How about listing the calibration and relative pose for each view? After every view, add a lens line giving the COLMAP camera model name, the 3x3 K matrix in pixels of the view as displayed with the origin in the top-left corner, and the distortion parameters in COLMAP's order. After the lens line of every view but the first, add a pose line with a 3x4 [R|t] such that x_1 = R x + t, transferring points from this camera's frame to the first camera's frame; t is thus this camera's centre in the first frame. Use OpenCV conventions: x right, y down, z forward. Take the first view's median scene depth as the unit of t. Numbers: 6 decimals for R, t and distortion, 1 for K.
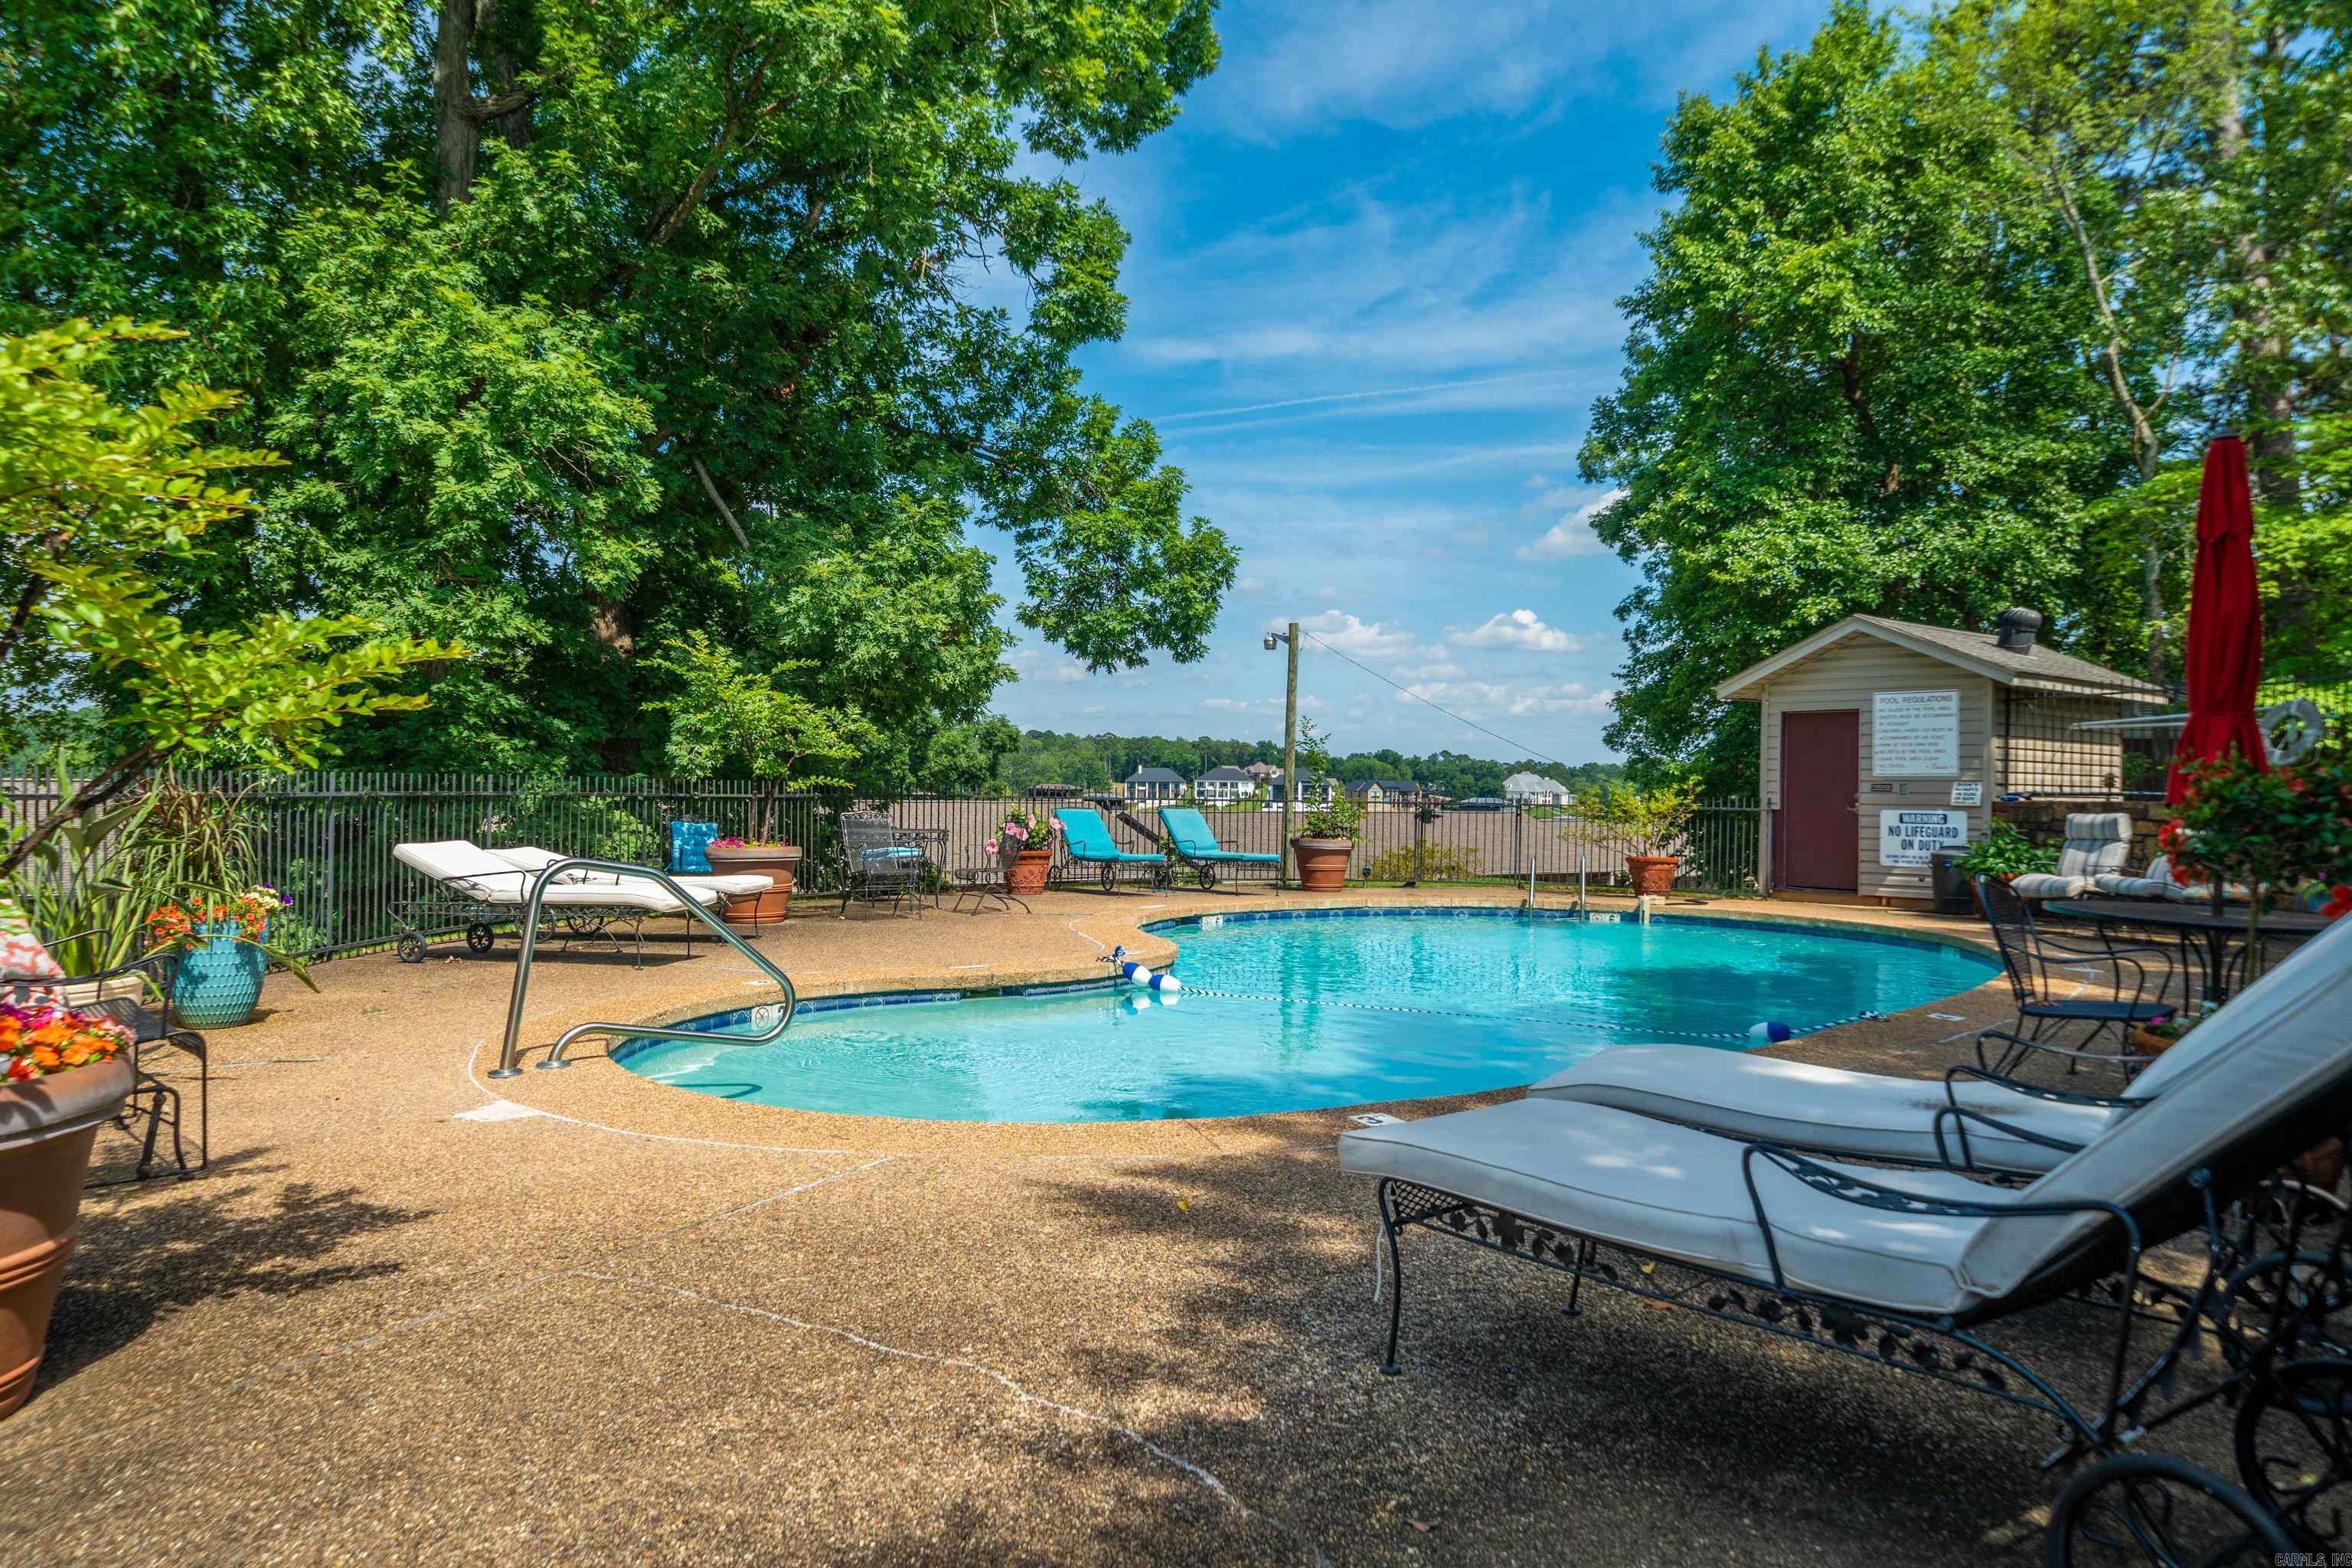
lens RADIAL K [[1605.8, 0, 1176.0], [0, 1605.8, 784.0], [0, 0, 1]] dist [0.003861, 0.005249]
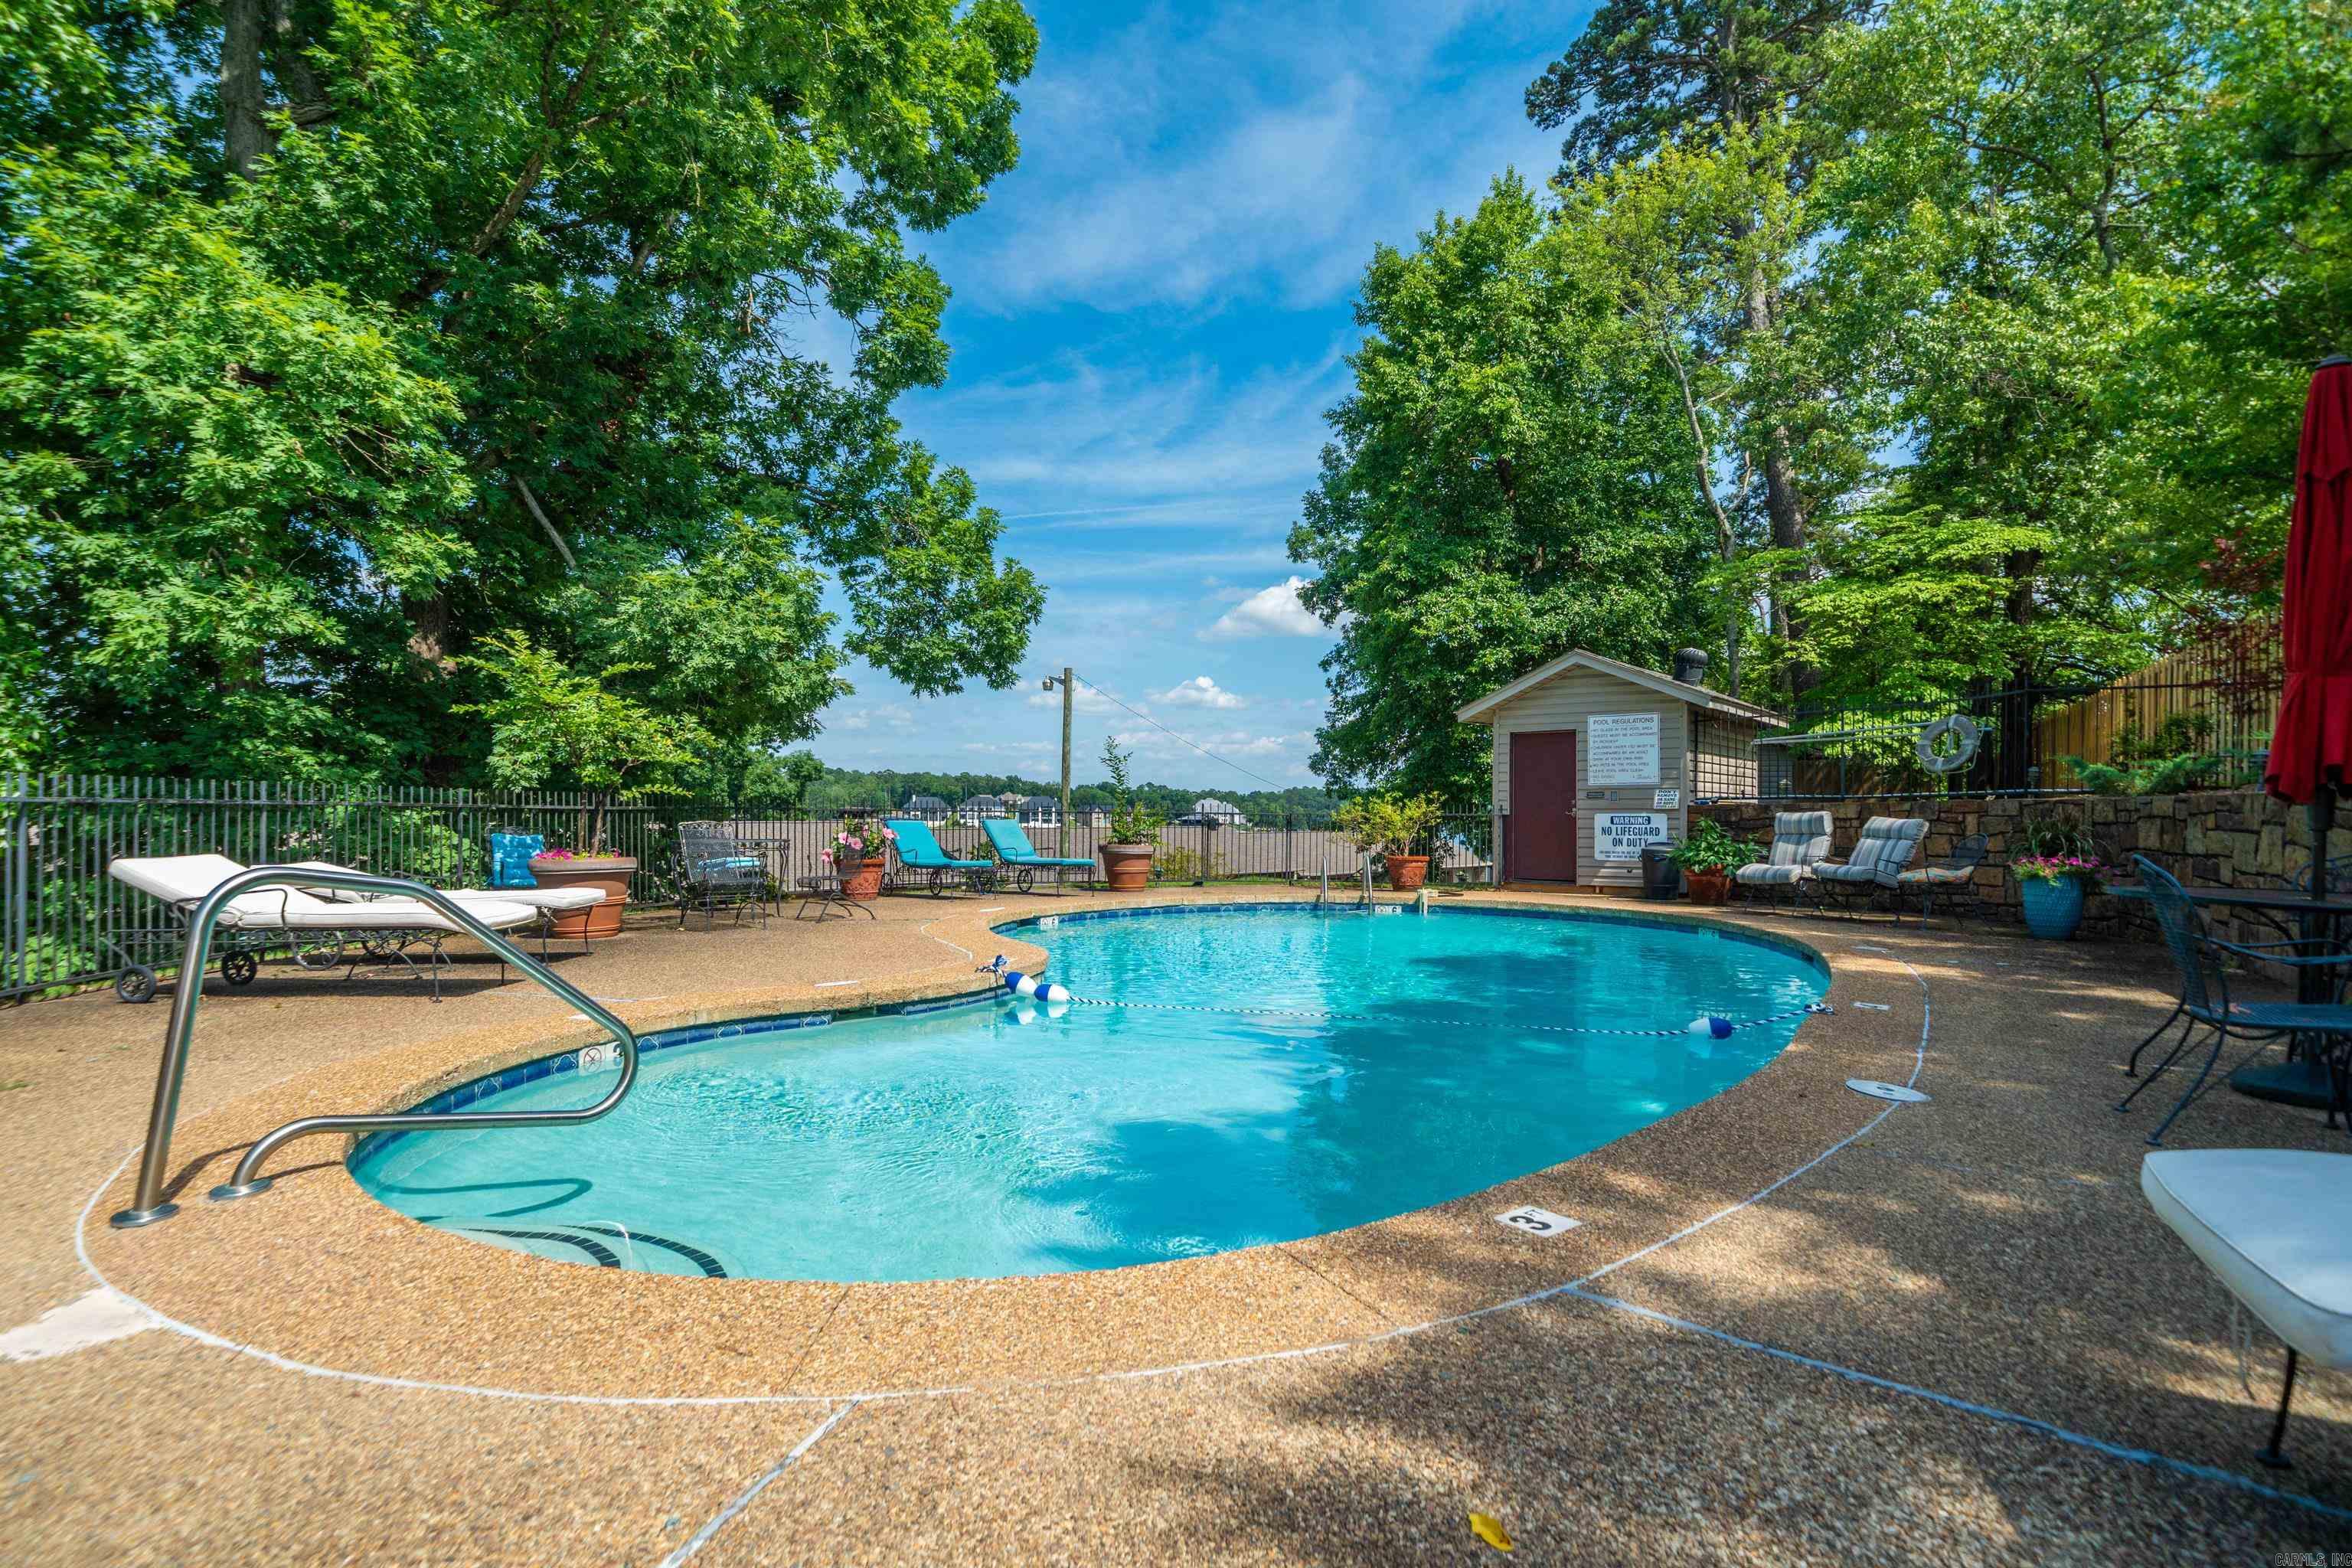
lens RADIAL K [[1218.1, 0, 1174.0], [0, 1218.1, 823.7], [0, 0, 1]] dist [0.004381, -0.000269]
pose [[0.981879, -0.010784, 0.189204, -0.040149], [0.008524, 0.999882, 0.012750, 0.009104], [-0.189319, -0.010906, 0.981855, 0.162211]]
